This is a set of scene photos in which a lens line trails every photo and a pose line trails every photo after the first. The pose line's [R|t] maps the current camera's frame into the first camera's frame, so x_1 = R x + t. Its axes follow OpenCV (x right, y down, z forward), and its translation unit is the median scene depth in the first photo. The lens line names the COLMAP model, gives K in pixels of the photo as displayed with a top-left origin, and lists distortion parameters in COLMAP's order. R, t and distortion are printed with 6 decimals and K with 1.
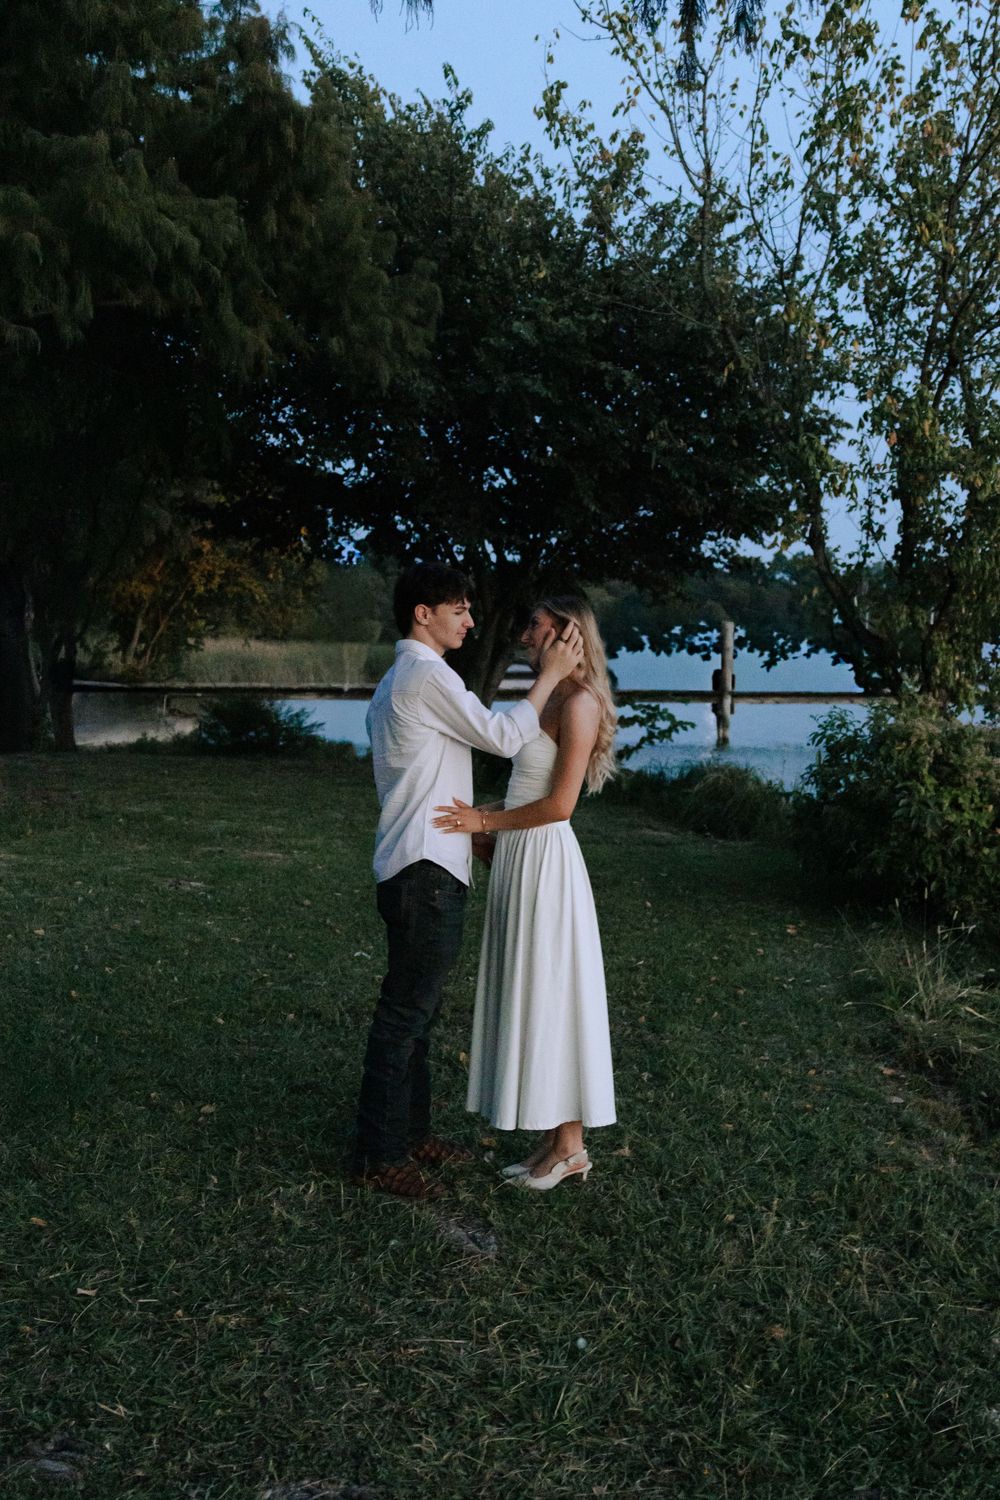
lens RADIAL K [[1748.7, 0, 500.0], [0, 1748.7, 750.0], [0, 0, 1]] dist [-0.014902, 0.026503]
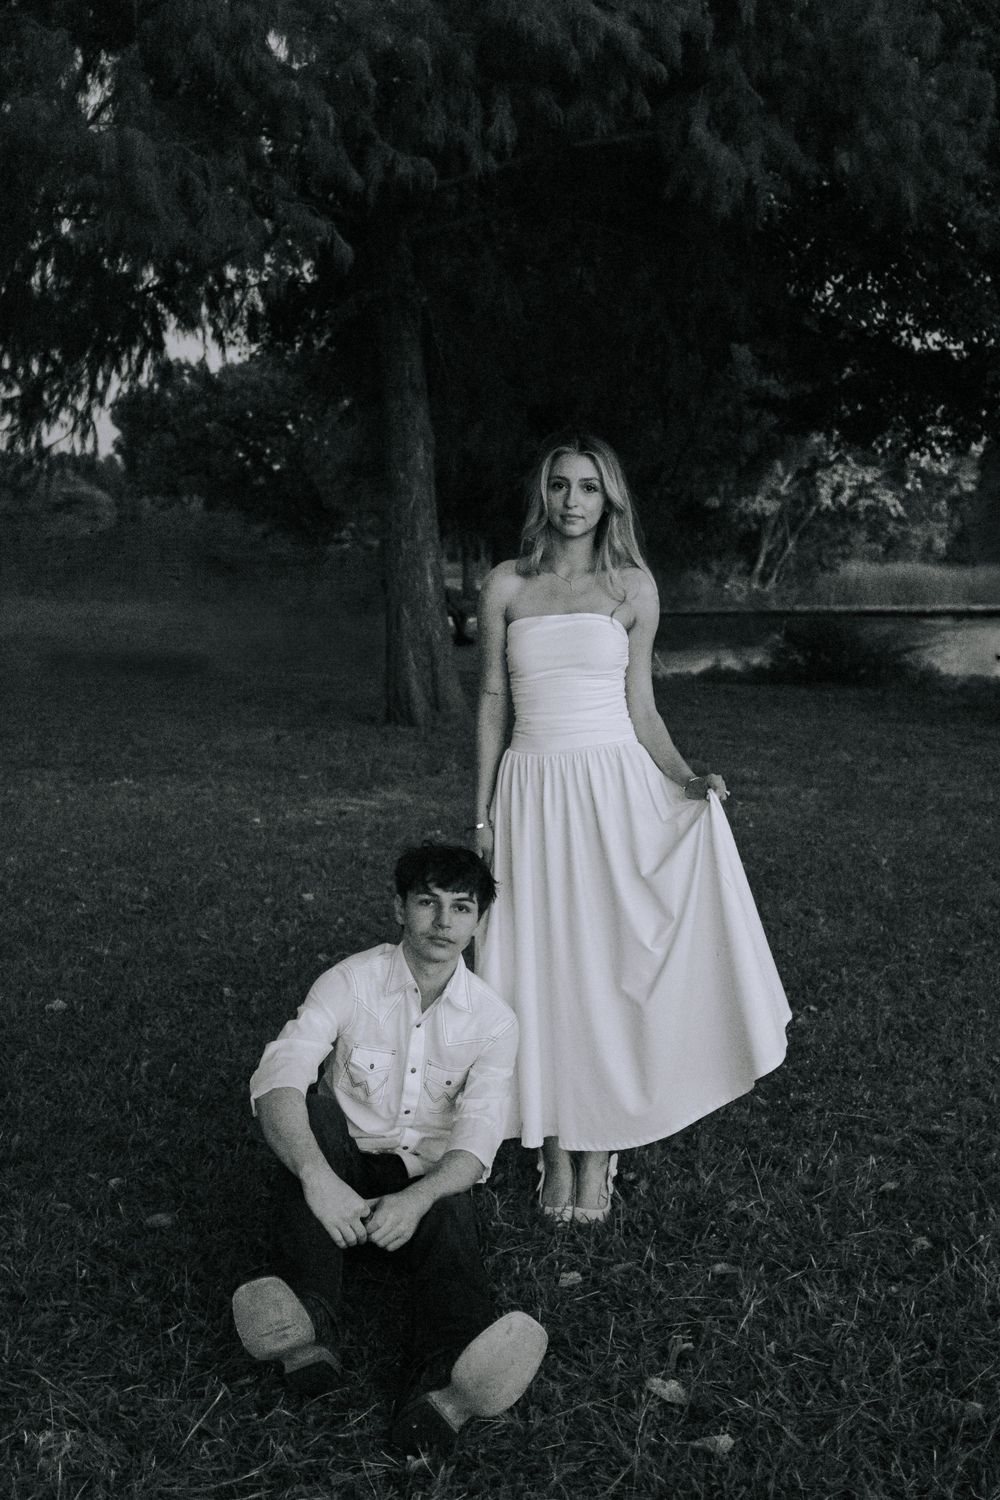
lens RADIAL K [[1748.7, 0, 500.0], [0, 1748.7, 750.0], [0, 0, 1]] dist [-0.014902, 0.026503]
pose [[0.916099, 0.026721, -0.400061, 0.089012], [-0.011626, 0.999128, 0.040113, 0.003541], [0.400784, -0.032097, 0.915610, 0.217562]]
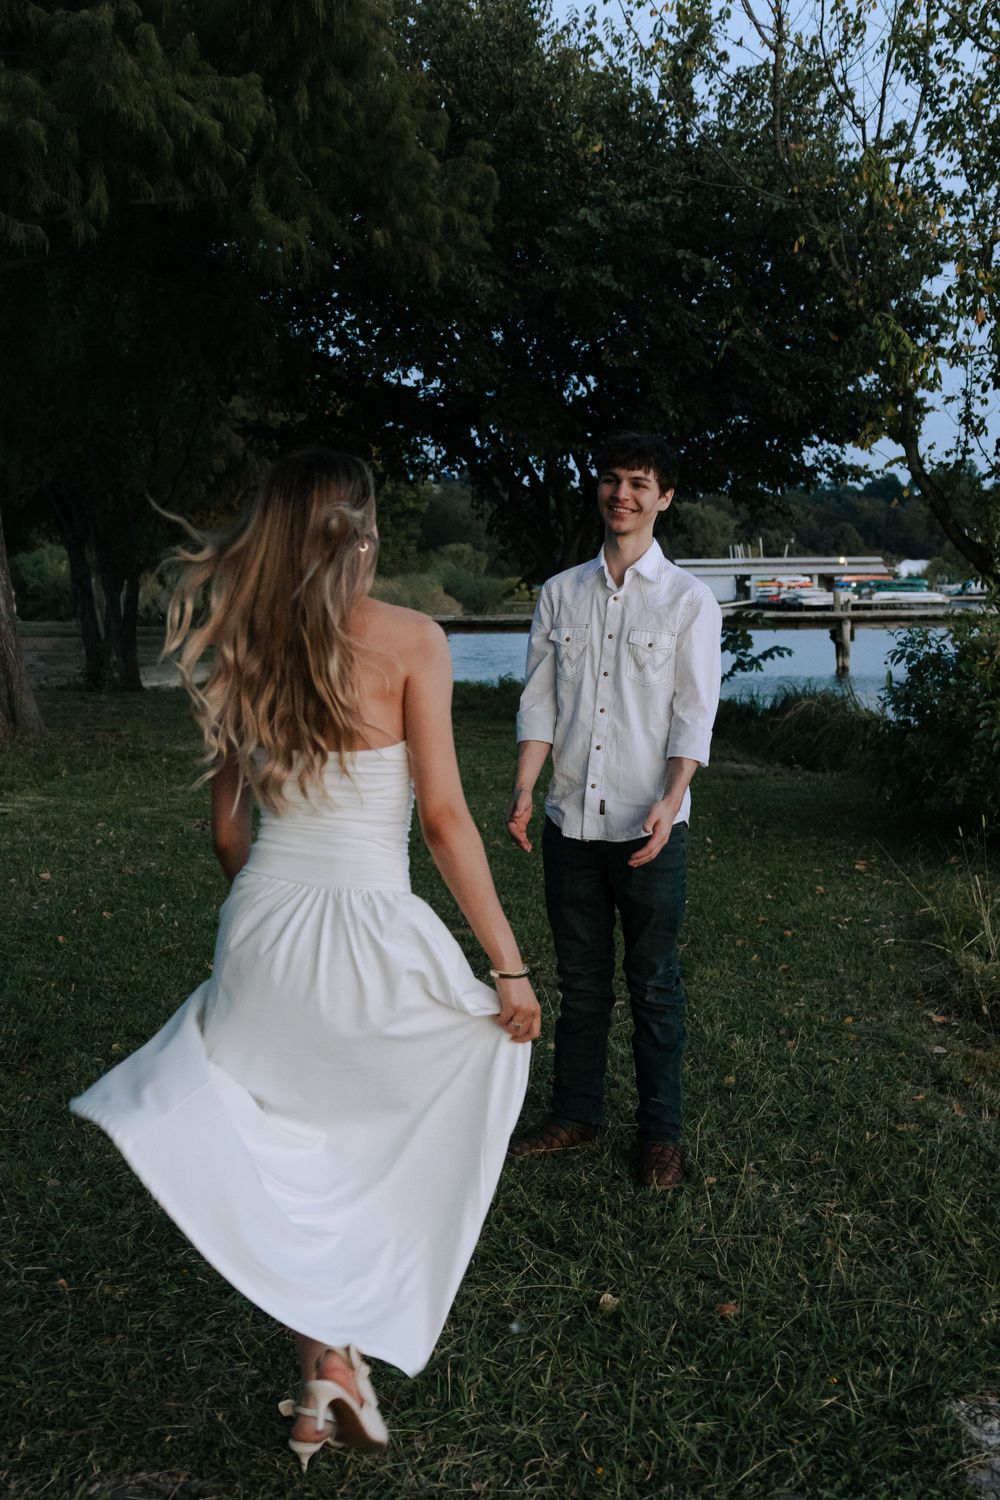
lens RADIAL K [[1841.9, 0, 487.4], [0, 1841.9, 798.1], [0, 0, 1]] dist [-0.001586, 0.027499]
pose [[0.996855, -0.012391, -0.078276, 0.035388], [0.016902, 0.998218, 0.057225, 0.007212], [0.077427, -0.058368, 0.995288, 0.027361]]
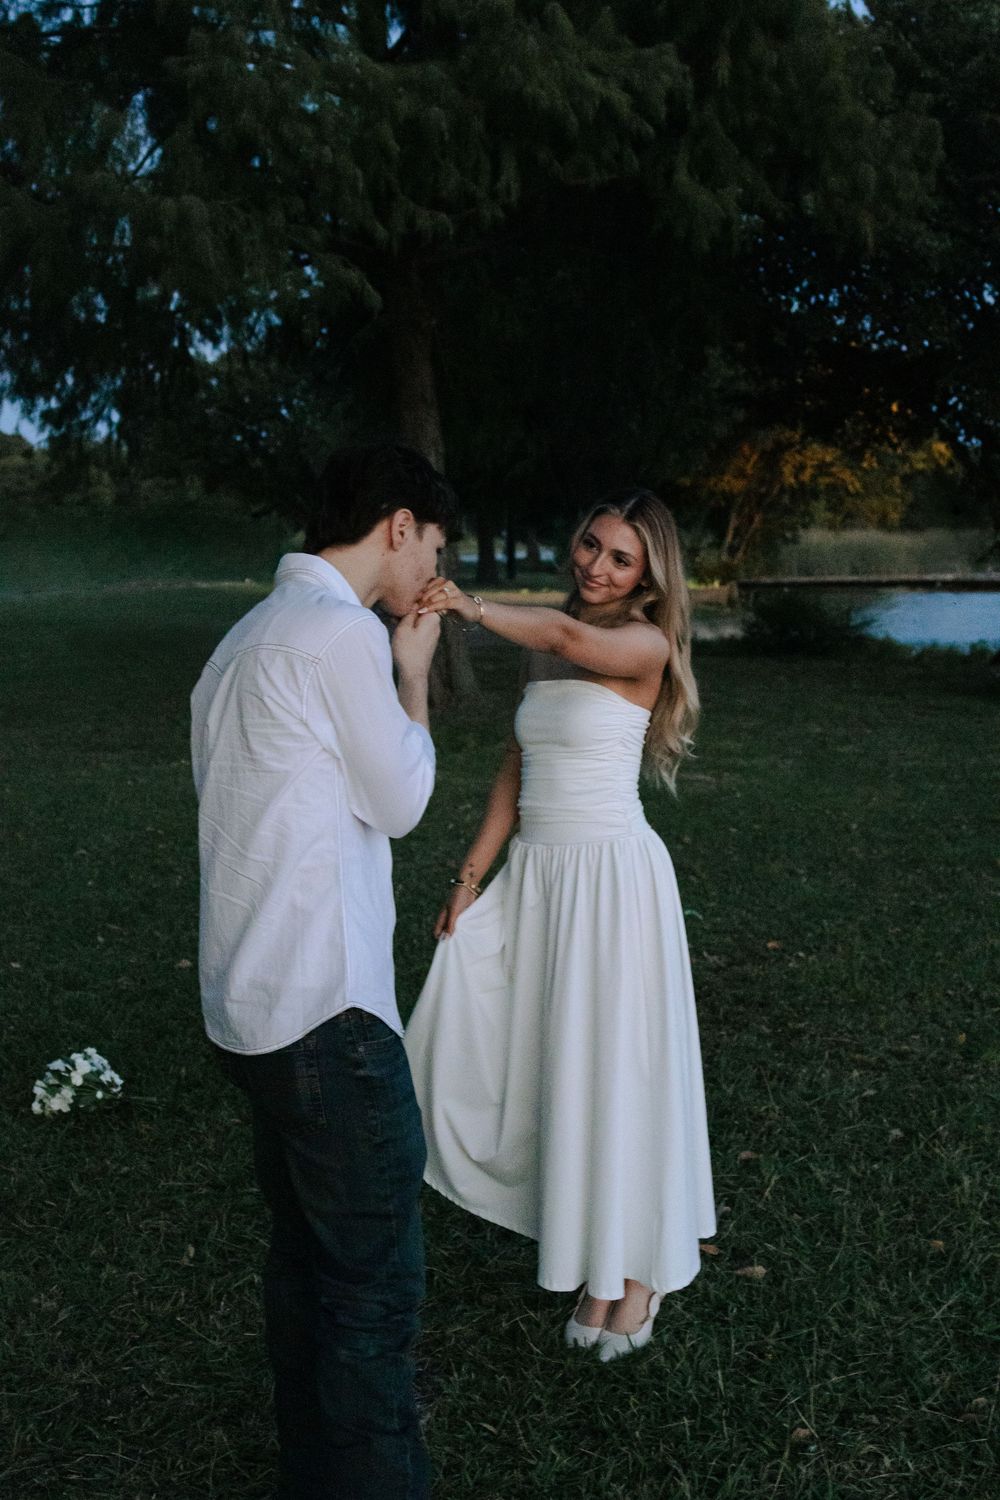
lens RADIAL K [[1669.2, 0, 500.0], [0, 1669.2, 750.0], [0, 0, 1]] dist [-0.003458, 0.001038]
pose [[0.922054, 0.021465, -0.386465, 0.098412], [0.004878, 0.997737, 0.067054, -0.011916], [0.387030, -0.063713, 0.919863, 0.147410]]
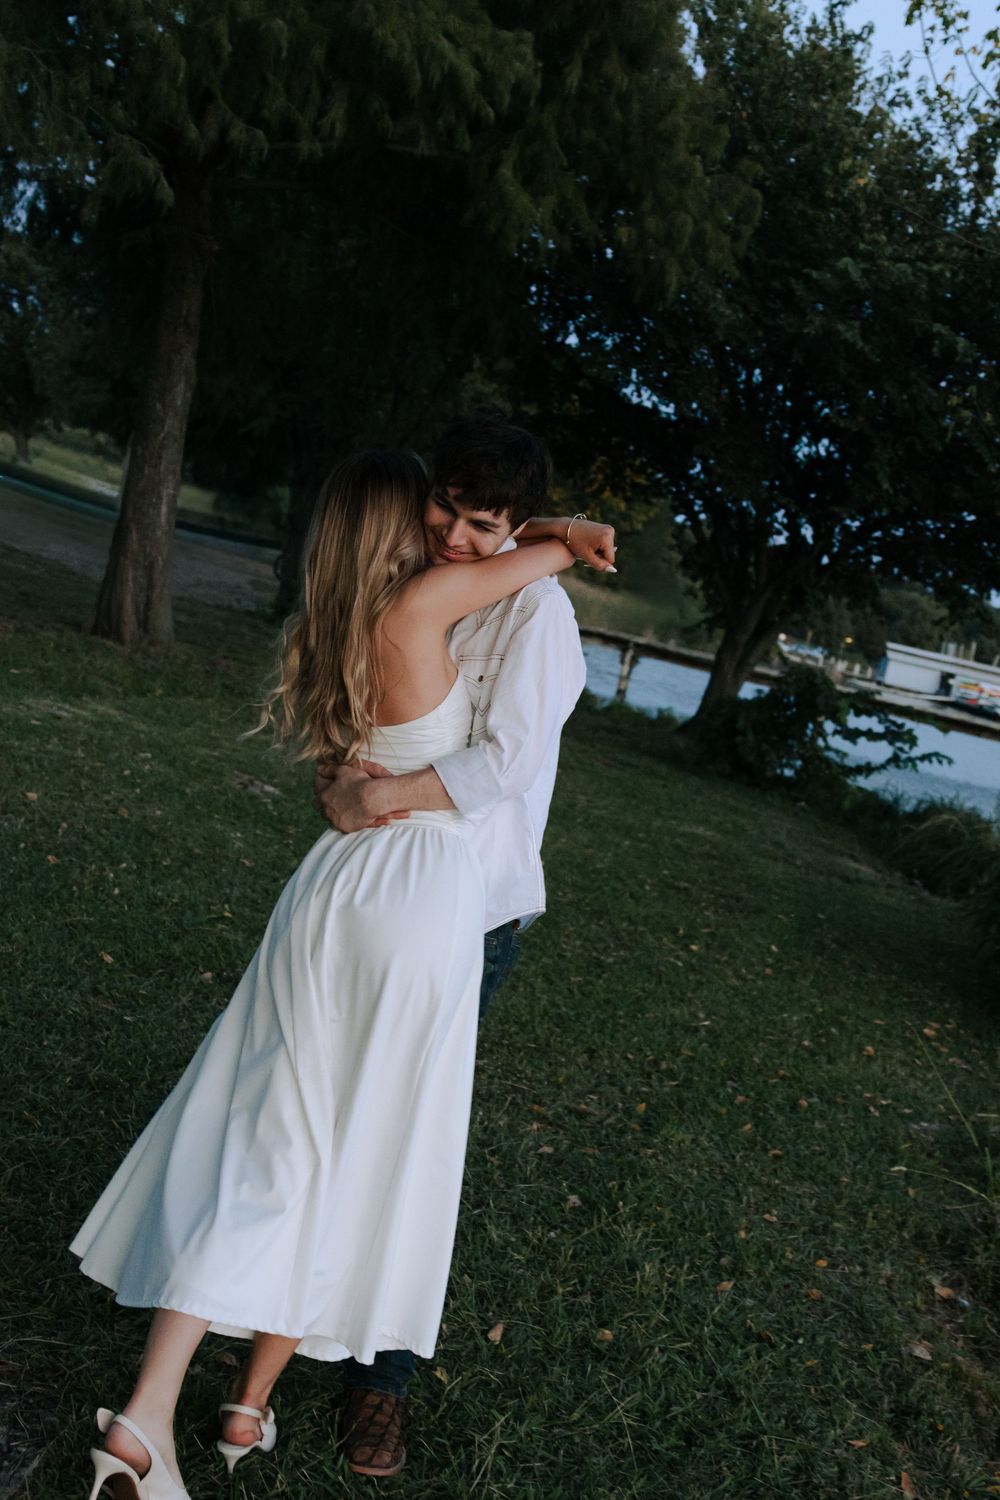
lens RADIAL K [[1669.2, 0, 500.0], [0, 1669.2, 750.0], [0, 0, 1]] dist [-0.003458, 0.001038]
pose [[0.953135, 0.236007, -0.189301, 0.068939], [-0.231553, 0.971751, 0.045638, -0.004801], [0.194724, 0.000334, 0.980858, 0.174130]]
